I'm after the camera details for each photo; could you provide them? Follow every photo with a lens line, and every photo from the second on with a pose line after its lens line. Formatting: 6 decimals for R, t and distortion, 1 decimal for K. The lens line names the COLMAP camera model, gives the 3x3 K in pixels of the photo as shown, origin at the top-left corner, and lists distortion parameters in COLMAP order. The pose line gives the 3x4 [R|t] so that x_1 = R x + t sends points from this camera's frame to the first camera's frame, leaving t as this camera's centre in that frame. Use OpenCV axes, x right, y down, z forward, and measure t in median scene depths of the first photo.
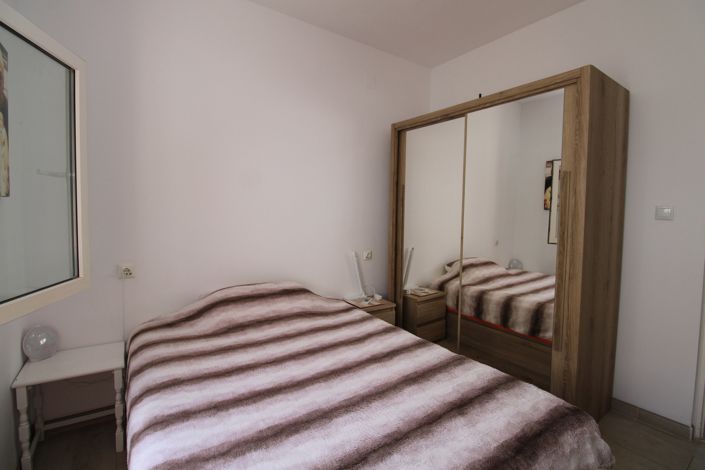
lens RADIAL K [[328.3, 0, 352.6], [0, 328.3, 225.8], [0, 0, 1]] dist [-0.000842, -0.012323]
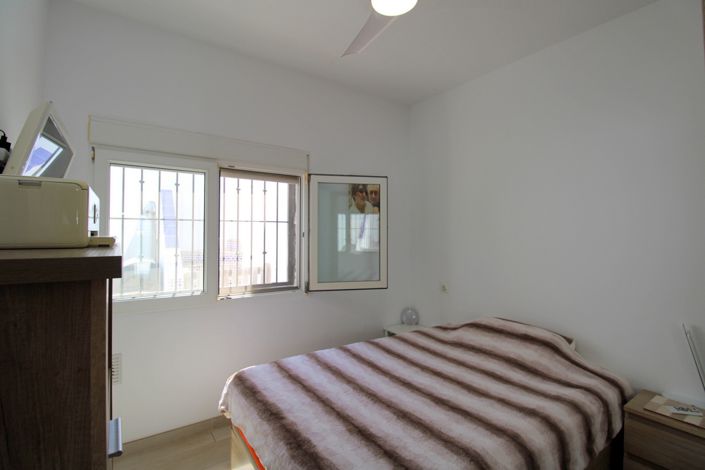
lens RADIAL K [[328.3, 0, 352.6], [0, 328.3, 225.8], [0, 0, 1]] dist [-0.000842, -0.012323]
pose [[0.003947, -0.043360, -0.999052, 1.172390], [-0.049480, 0.997827, -0.043502, -0.085480], [0.998767, 0.049605, 0.001793, 0.735434]]
